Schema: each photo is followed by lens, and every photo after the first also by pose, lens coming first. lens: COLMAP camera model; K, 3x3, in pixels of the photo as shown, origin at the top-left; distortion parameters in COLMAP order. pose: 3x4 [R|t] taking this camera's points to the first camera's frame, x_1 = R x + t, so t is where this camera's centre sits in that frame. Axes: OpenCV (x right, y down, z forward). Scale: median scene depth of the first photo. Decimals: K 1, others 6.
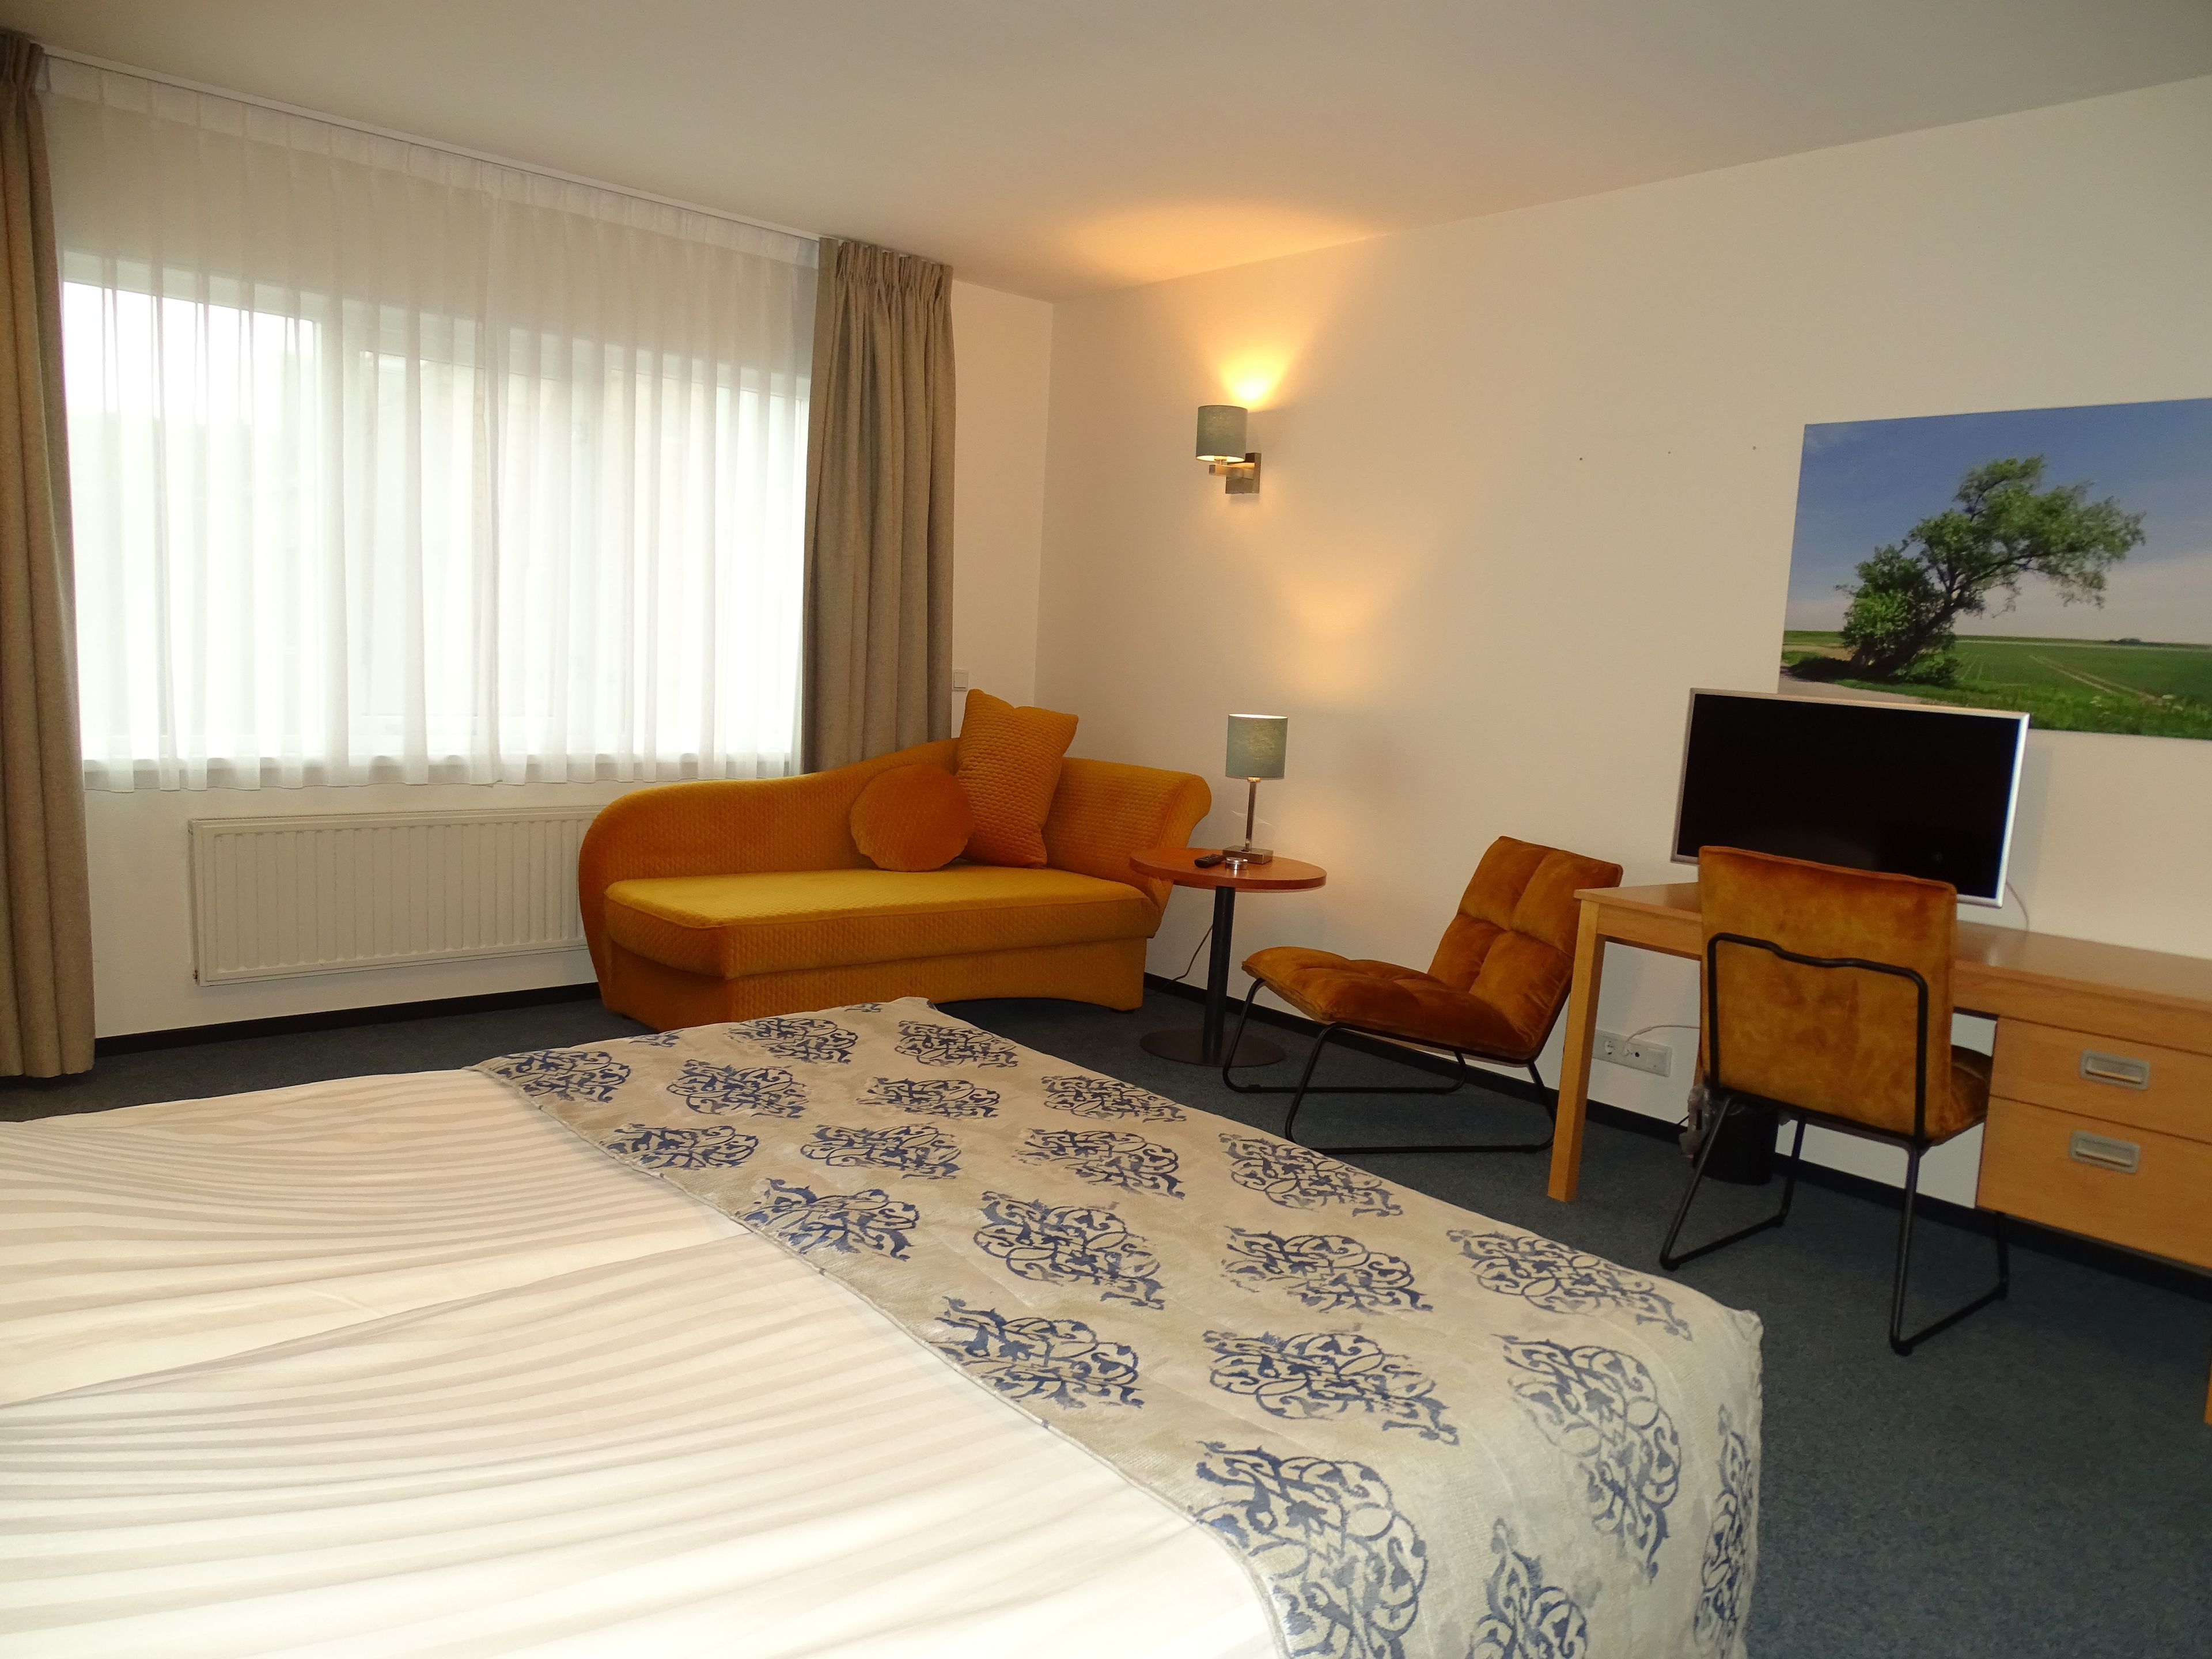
lens RADIAL K [[1552.1, 0, 1118.8], [0, 1552.1, 831.0], [0, 0, 1]] dist [-0.001075, -0.003535]
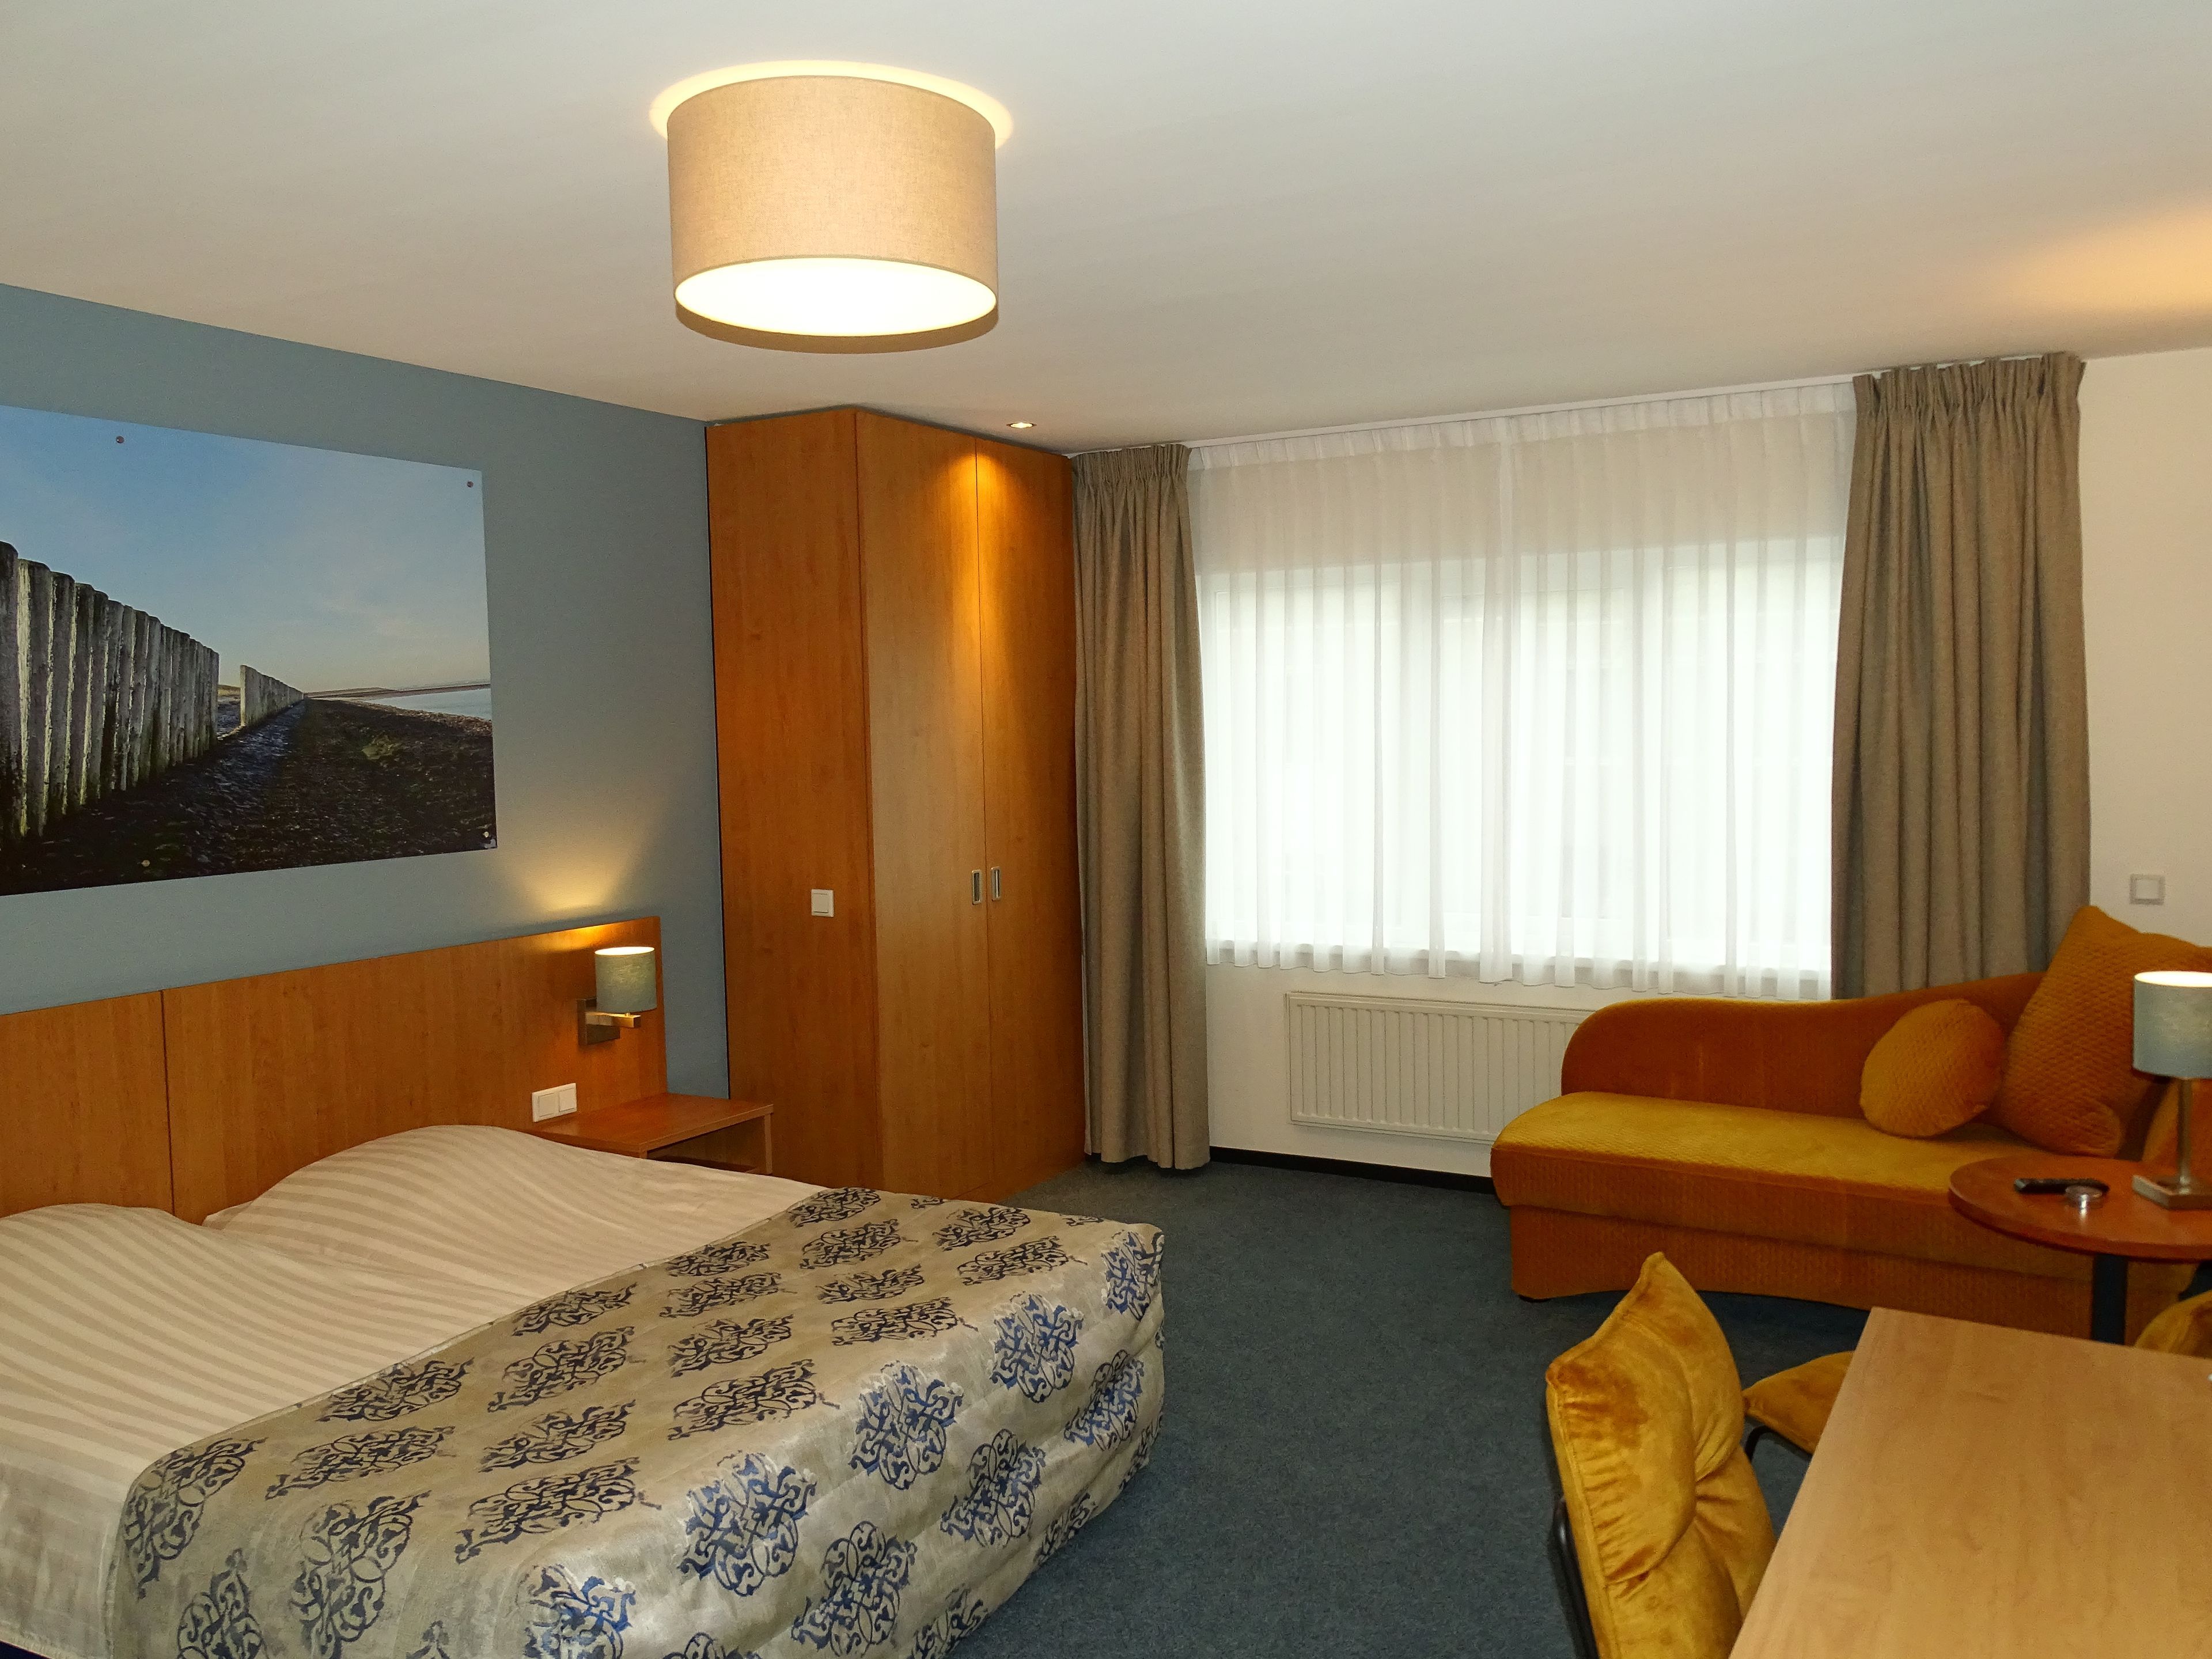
lens RADIAL K [[1763.6, 0, 1106.0], [0, 1763.6, 829.5], [0, 0, 1]] dist [0.069587, 0.000704]
pose [[0.326241, 0.009265, -0.945241, 0.779093], [-0.070931, 0.997373, -0.014705, -0.114725], [0.942622, 0.071844, 0.326041, 0.396915]]
